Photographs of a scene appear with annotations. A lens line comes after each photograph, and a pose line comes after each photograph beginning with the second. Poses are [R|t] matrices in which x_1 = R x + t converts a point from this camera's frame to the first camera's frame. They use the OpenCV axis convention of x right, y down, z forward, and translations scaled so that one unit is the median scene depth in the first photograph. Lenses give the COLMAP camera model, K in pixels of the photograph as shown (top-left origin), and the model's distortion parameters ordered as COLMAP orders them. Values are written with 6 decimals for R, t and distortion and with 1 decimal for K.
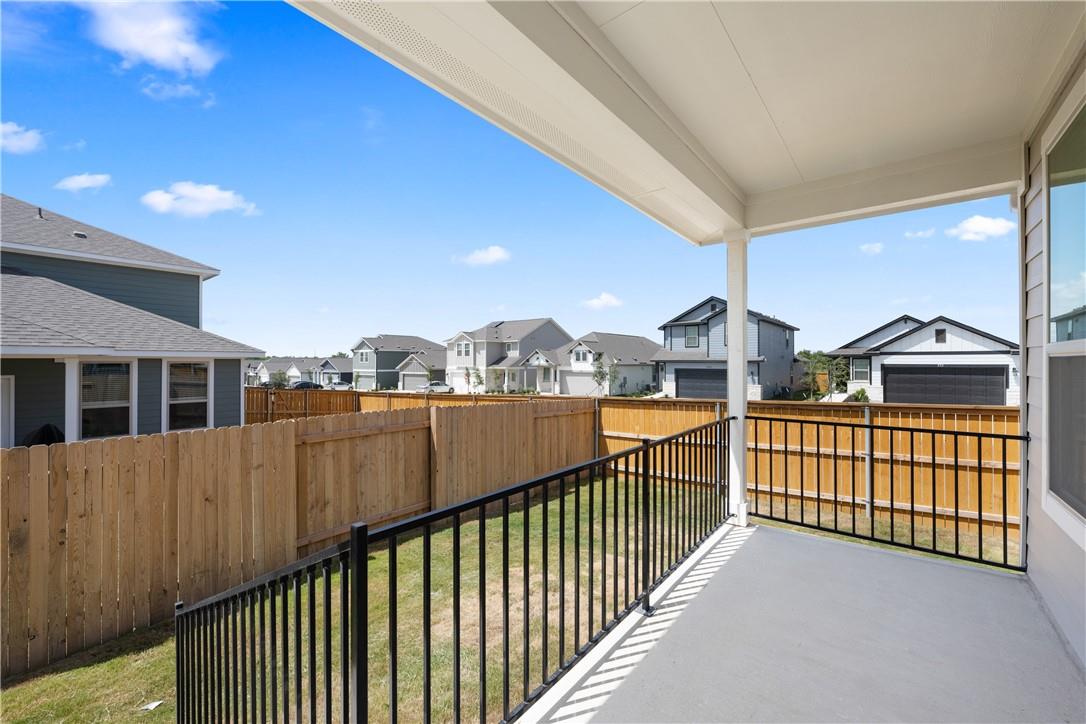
lens RADIAL K [[434.6, 0, 543.5], [0, 434.6, 360.7], [0, 0, 1]] dist [0.000933, -0.000035]
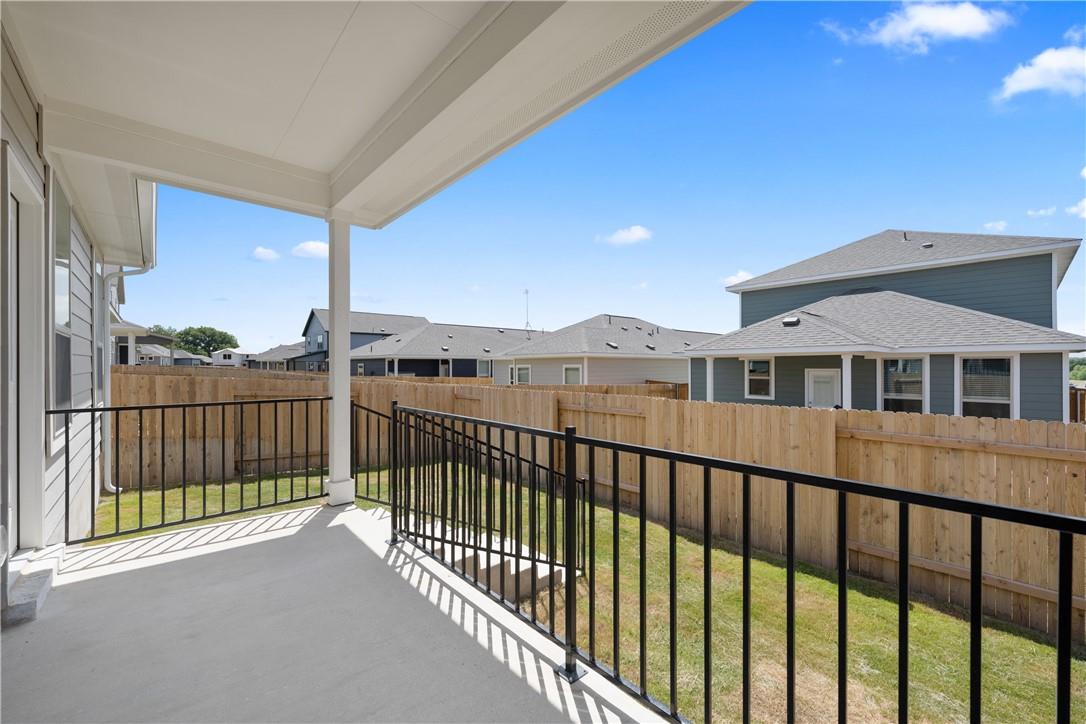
lens RADIAL K [[434.6, 0, 548.0], [0, 434.6, 365.5], [0, 0, 1]] dist [0.000933, -0.000035]
pose [[-0.145630, -0.000065, -0.989339, 0.428882], [0.002716, 0.999996, -0.000466, 0.037623], [0.989335, -0.002755, -0.145629, 0.491035]]
